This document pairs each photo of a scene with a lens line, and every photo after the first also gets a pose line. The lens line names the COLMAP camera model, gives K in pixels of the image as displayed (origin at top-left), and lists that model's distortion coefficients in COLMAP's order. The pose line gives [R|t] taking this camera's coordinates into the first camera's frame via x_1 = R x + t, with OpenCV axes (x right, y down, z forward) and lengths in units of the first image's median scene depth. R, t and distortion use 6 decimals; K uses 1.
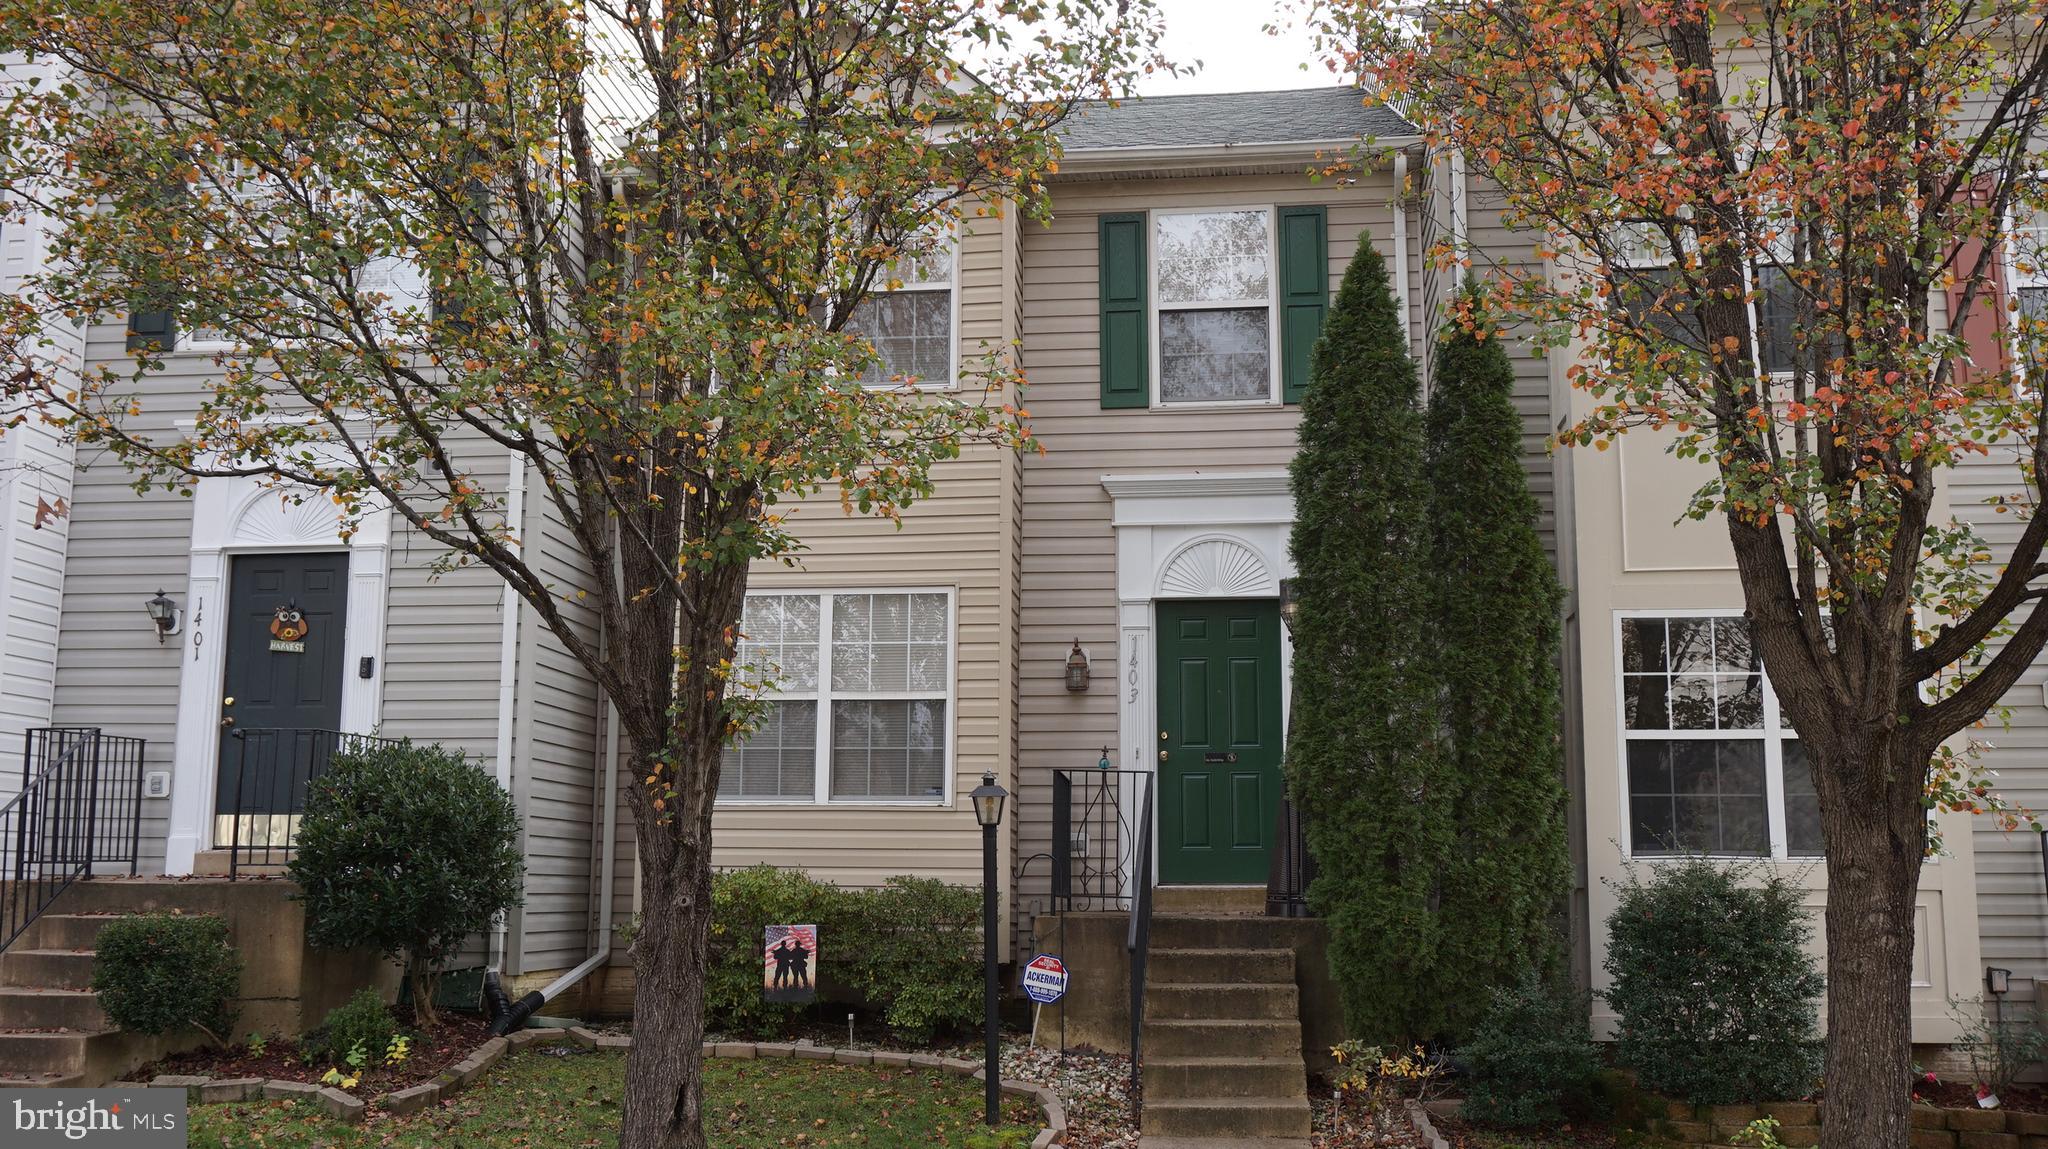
lens RADIAL K [[1964.9, 0, 1031.8], [0, 1964.9, 568.0], [0, 0, 1]] dist [0.015543, 0.000000]
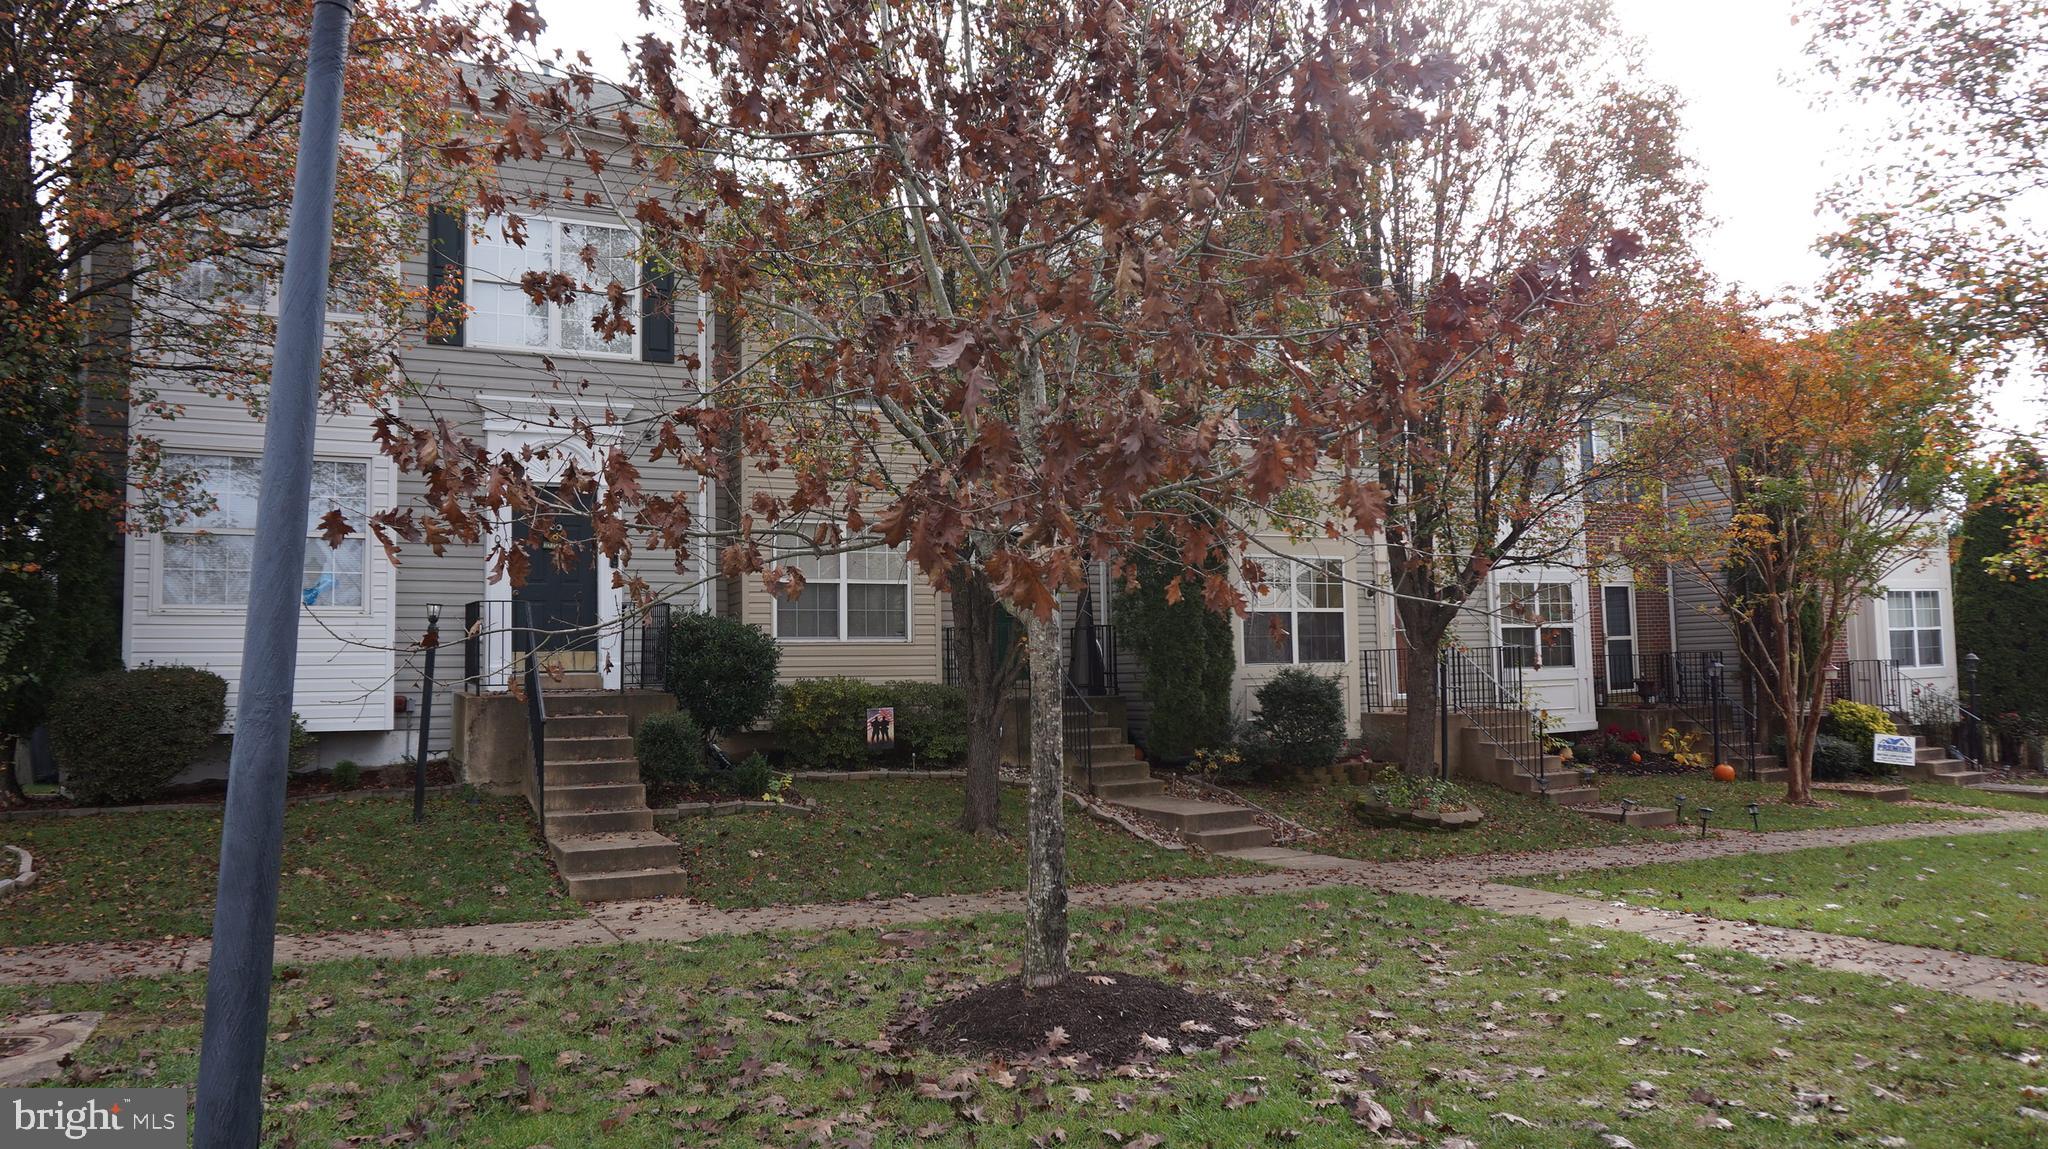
lens RADIAL K [[1376.3, 0, 1023.9], [0, 1376.3, 571.6], [0, 0, 1]] dist [-0.040606, 0.031900]
pose [[0.858080, 0.018931, 0.513166, -0.678983], [-0.060168, 0.996143, 0.063861, -0.036243], [-0.509978, -0.085674, 0.855910, -0.161457]]
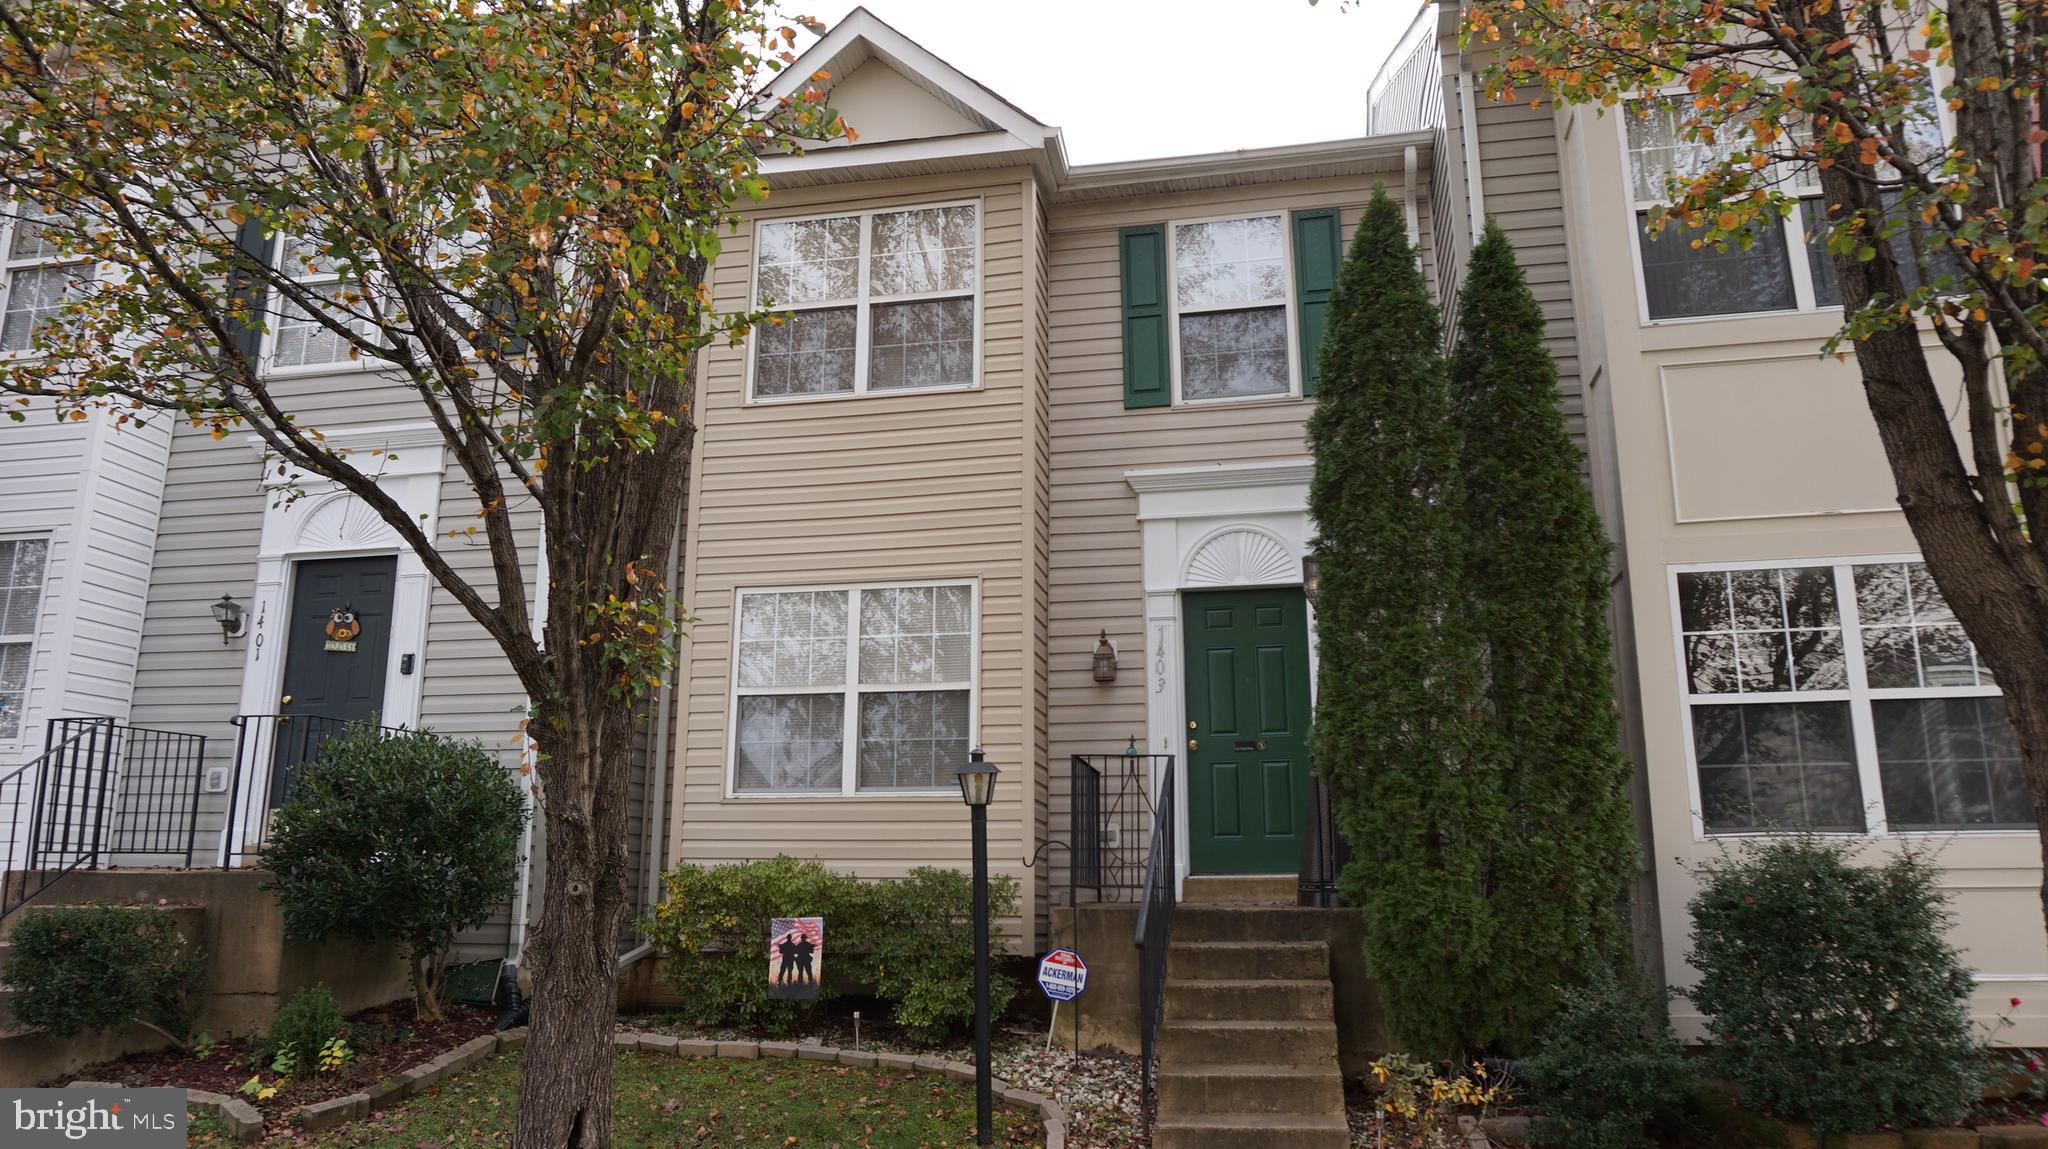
lens RADIAL K [[1376.3, 0, 1032.9], [0, 1376.3, 573.3], [0, 0, 1]] dist [-0.040606, 0.031900]
pose [[0.996406, -0.023850, -0.081273, 0.051894], [0.018497, 0.997648, -0.065997, 0.060829], [0.082656, 0.064256, 0.994504, 0.336518]]
